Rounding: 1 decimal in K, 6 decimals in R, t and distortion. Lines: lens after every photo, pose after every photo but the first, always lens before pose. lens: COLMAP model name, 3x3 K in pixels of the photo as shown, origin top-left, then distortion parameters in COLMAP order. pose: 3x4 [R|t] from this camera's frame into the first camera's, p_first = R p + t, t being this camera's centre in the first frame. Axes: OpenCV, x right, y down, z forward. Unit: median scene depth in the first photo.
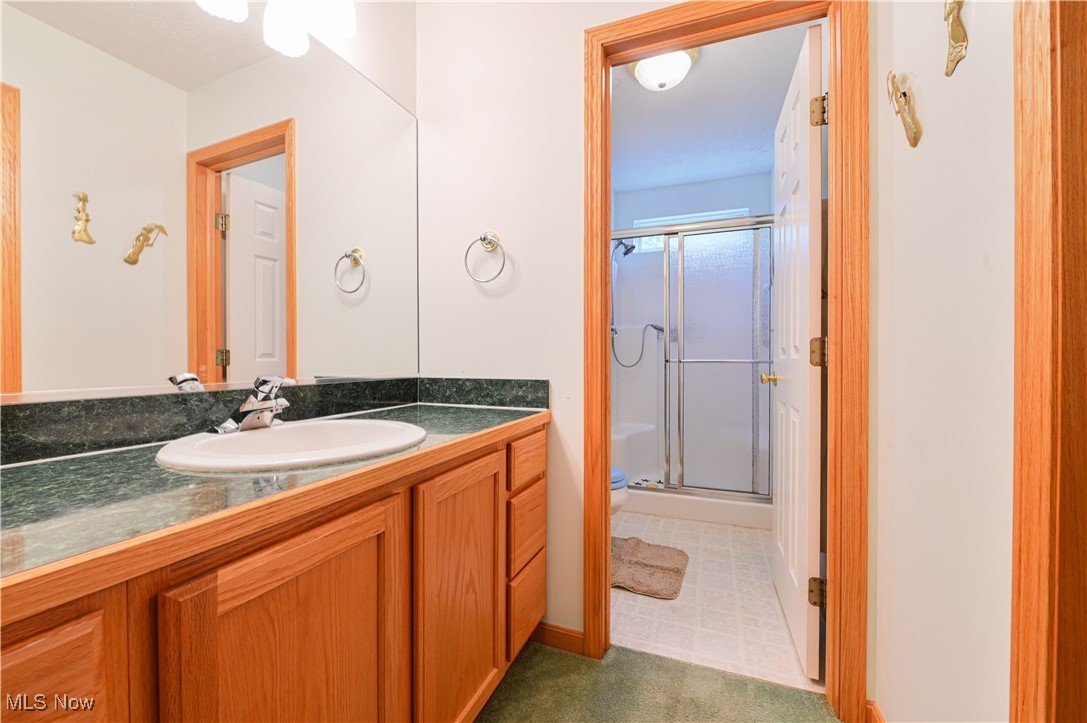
lens RADIAL K [[434.8, 0, 540.3], [0, 434.8, 365.5], [0, 0, 1]] dist [-0.007701, -0.001217]
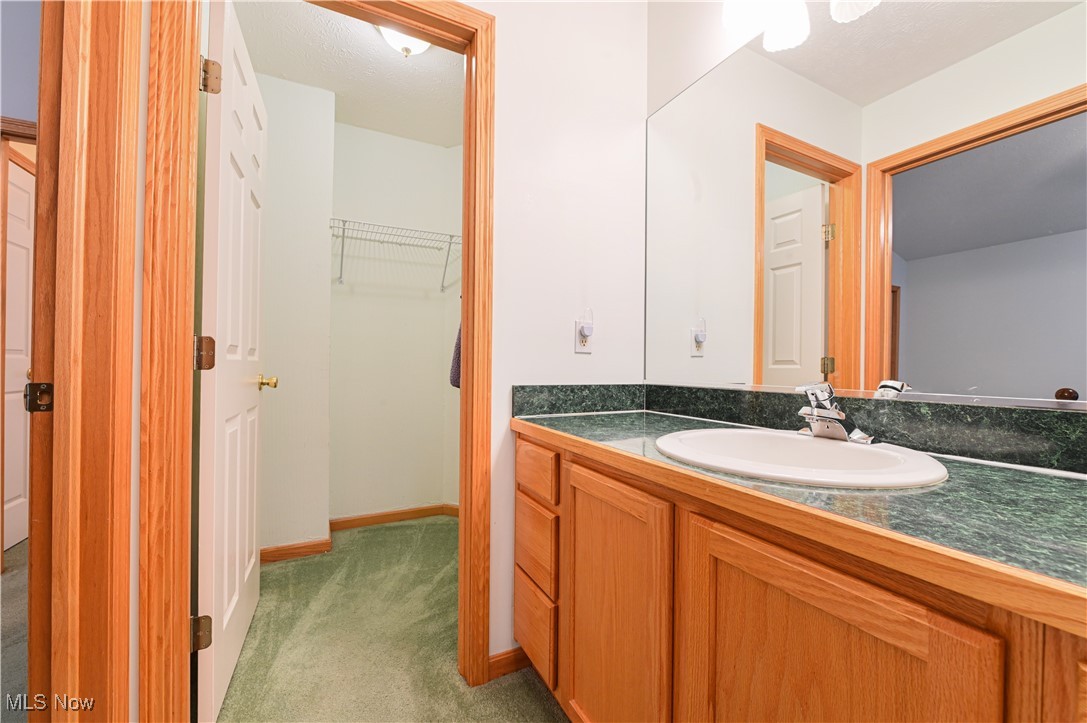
lens RADIAL K [[434.8, 0, 547.1], [0, 434.8, 359.1], [0, 0, 1]] dist [-0.007701, -0.001217]
pose [[-0.680892, -0.008913, -0.732330, 0.590826], [-0.010669, 0.999941, -0.002251, -0.024745], [0.732307, 0.006281, -0.680946, 1.493588]]
